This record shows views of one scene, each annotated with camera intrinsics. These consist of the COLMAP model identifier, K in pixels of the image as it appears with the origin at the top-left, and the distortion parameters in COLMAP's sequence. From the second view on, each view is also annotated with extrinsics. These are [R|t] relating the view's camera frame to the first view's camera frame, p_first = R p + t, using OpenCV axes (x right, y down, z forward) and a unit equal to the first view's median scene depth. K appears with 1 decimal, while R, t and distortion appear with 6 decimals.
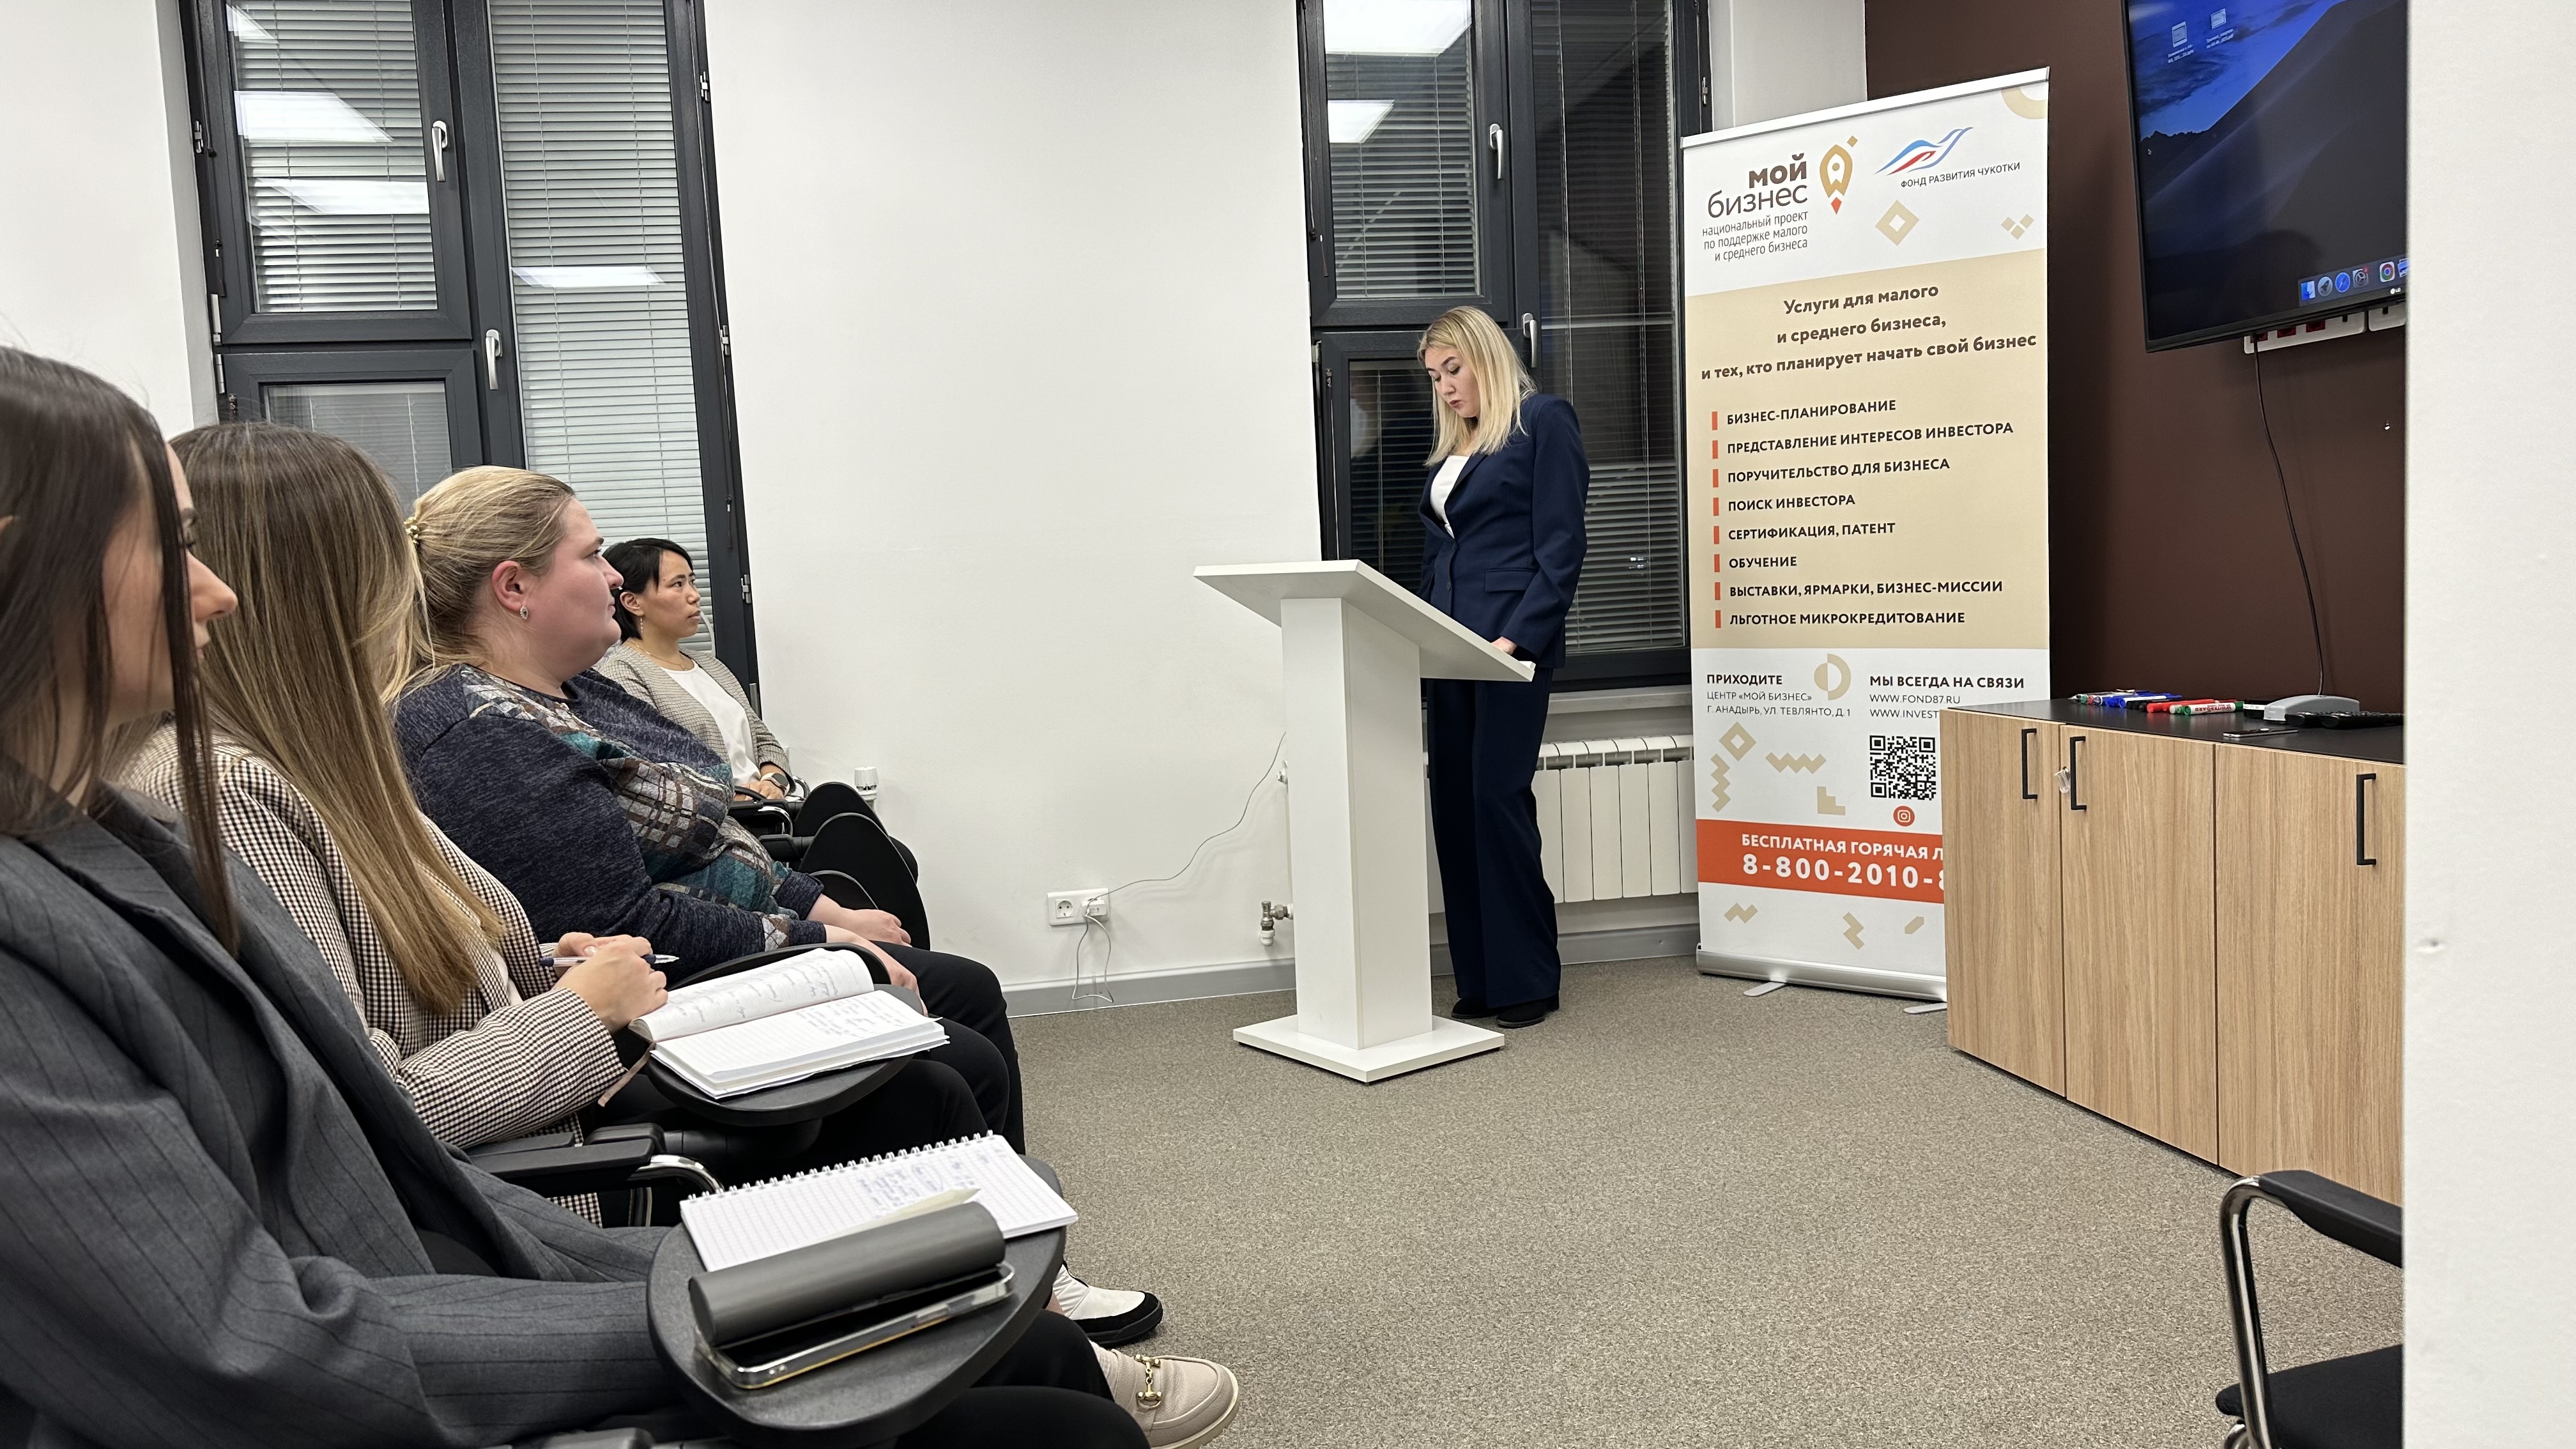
lens RADIAL K [[1791.9, 0, 1288.0], [0, 1791.9, 724.5], [0, 0, 1]] dist [0.033034, -0.048329]
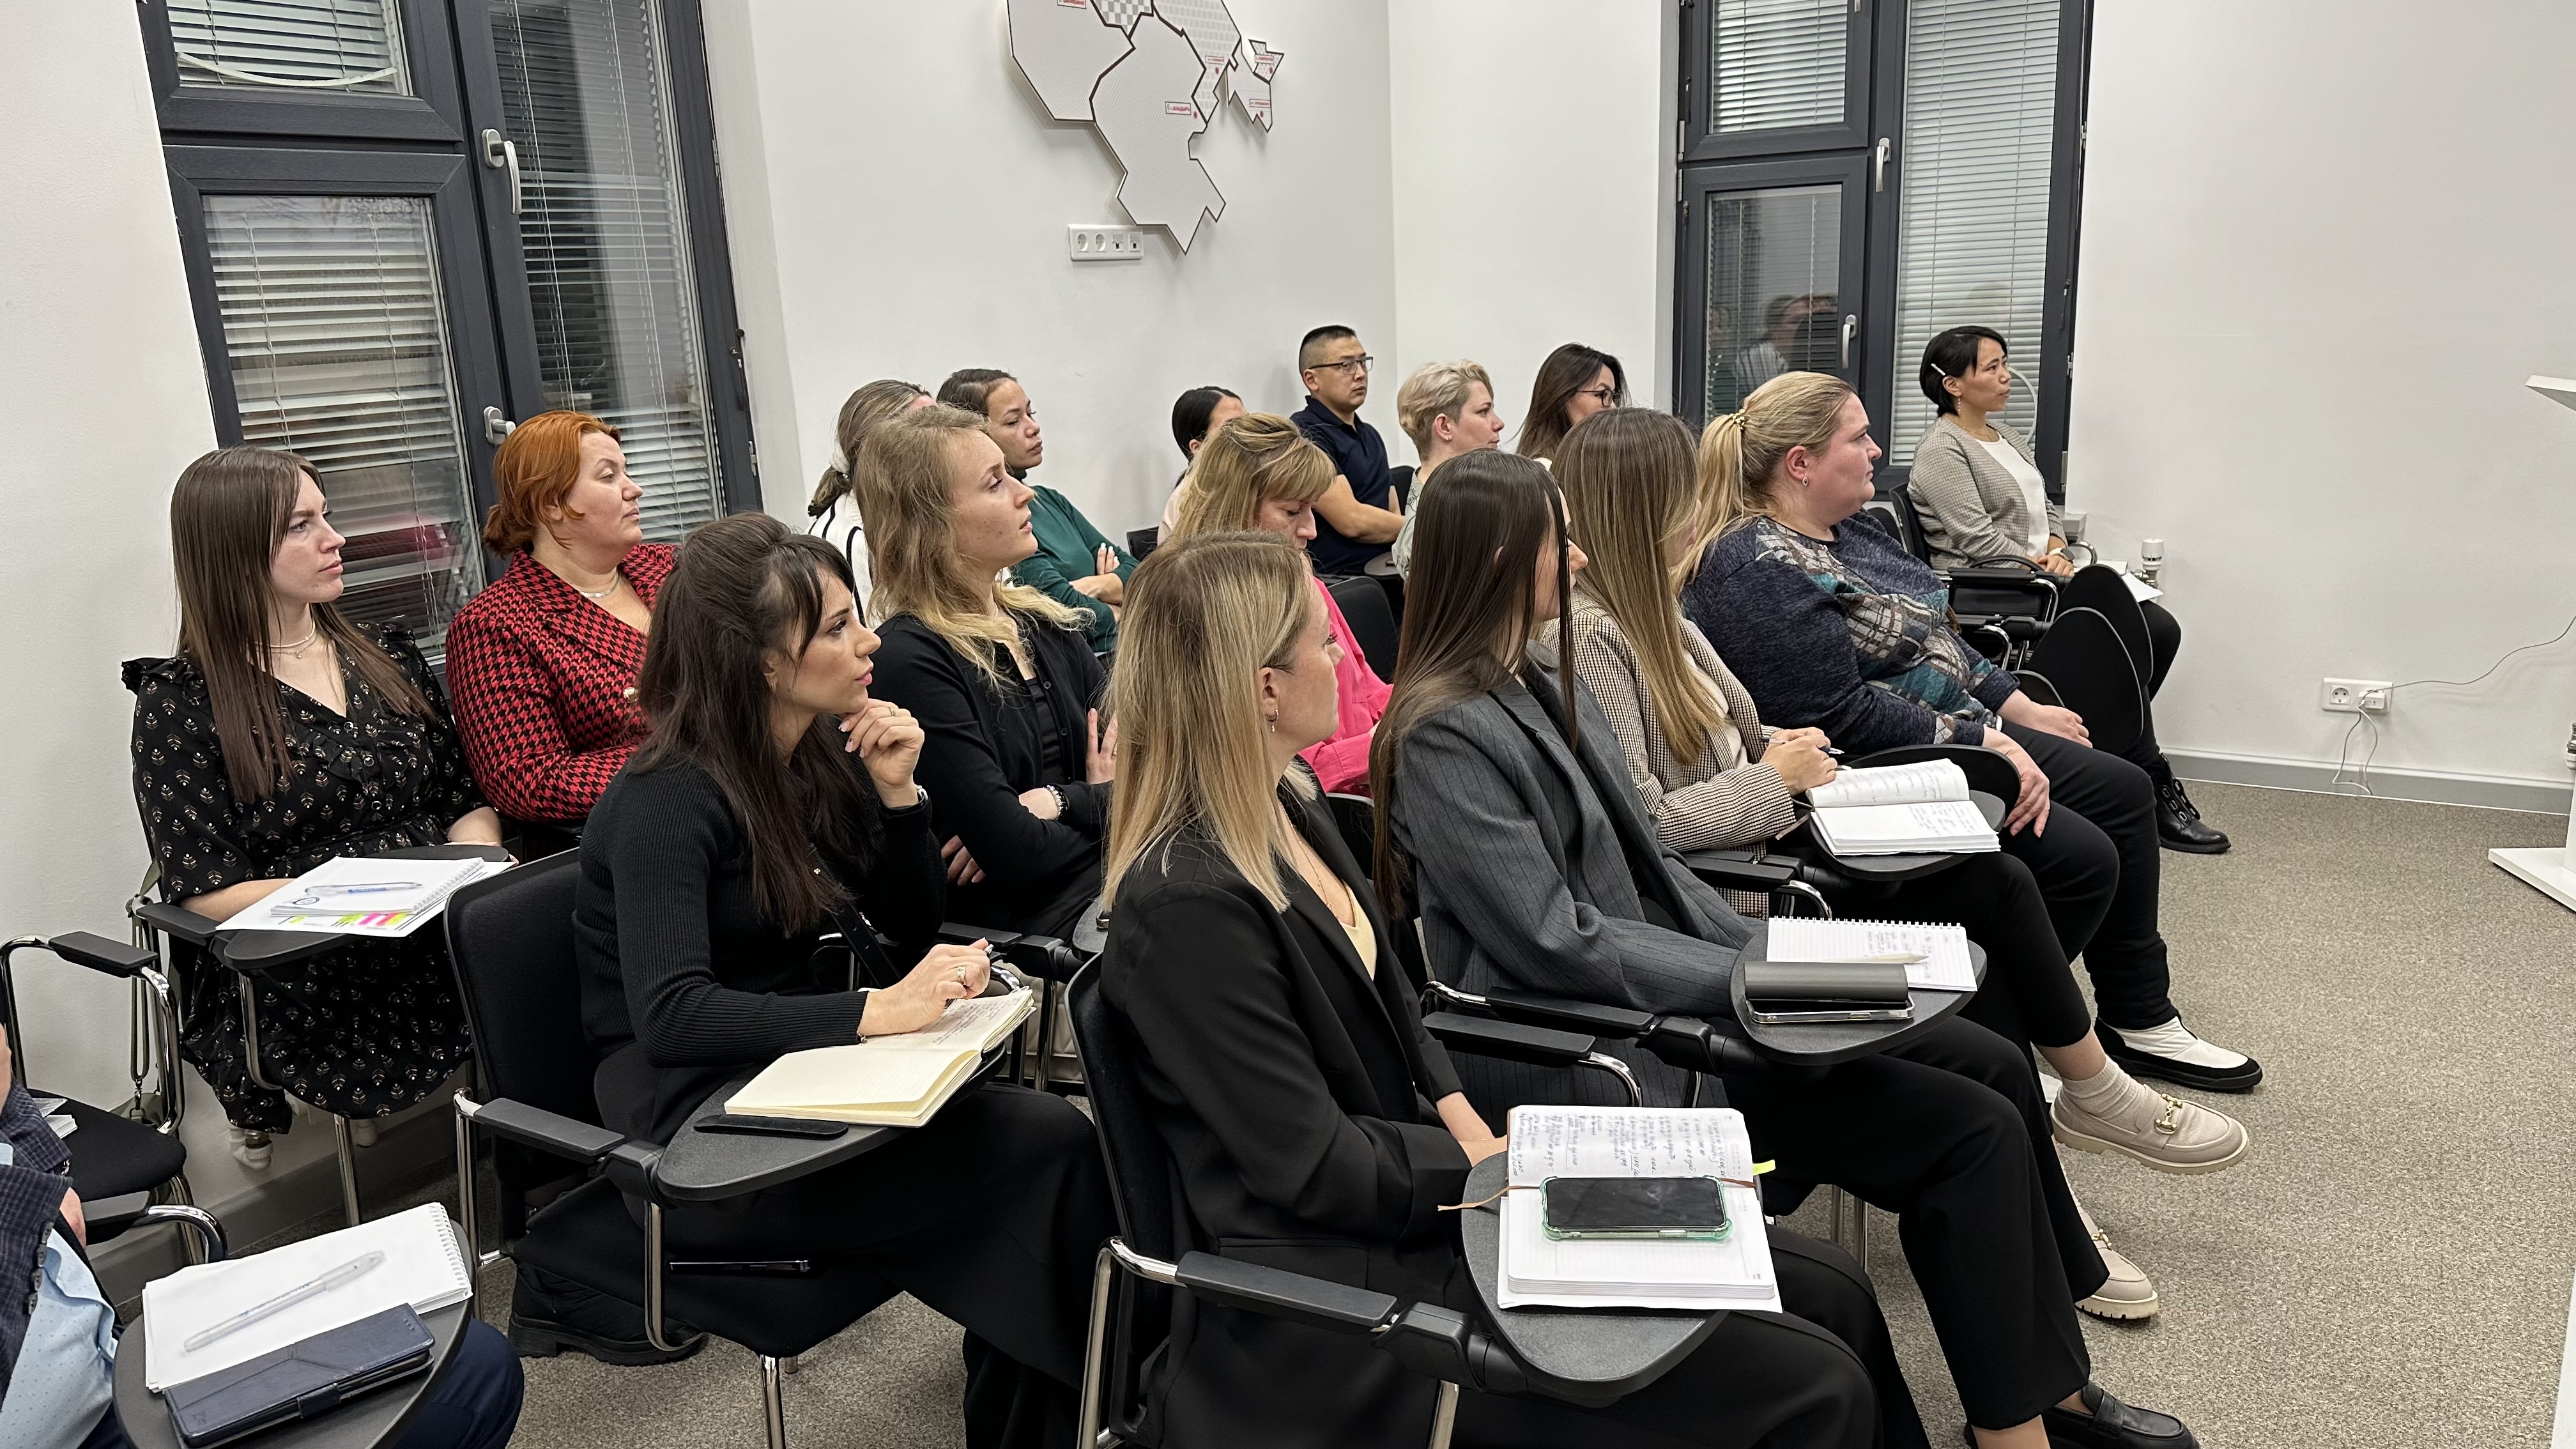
lens RADIAL K [[1791.9, 0, 1288.0], [0, 1791.9, 724.5], [0, 0, 1]] dist [0.033034, -0.048329]
pose [[0.724439, 0.182532, -0.664733, 0.290230], [-0.044938, 0.974759, 0.218689, -0.181432], [0.687872, -0.128555, 0.714356, -0.368370]]
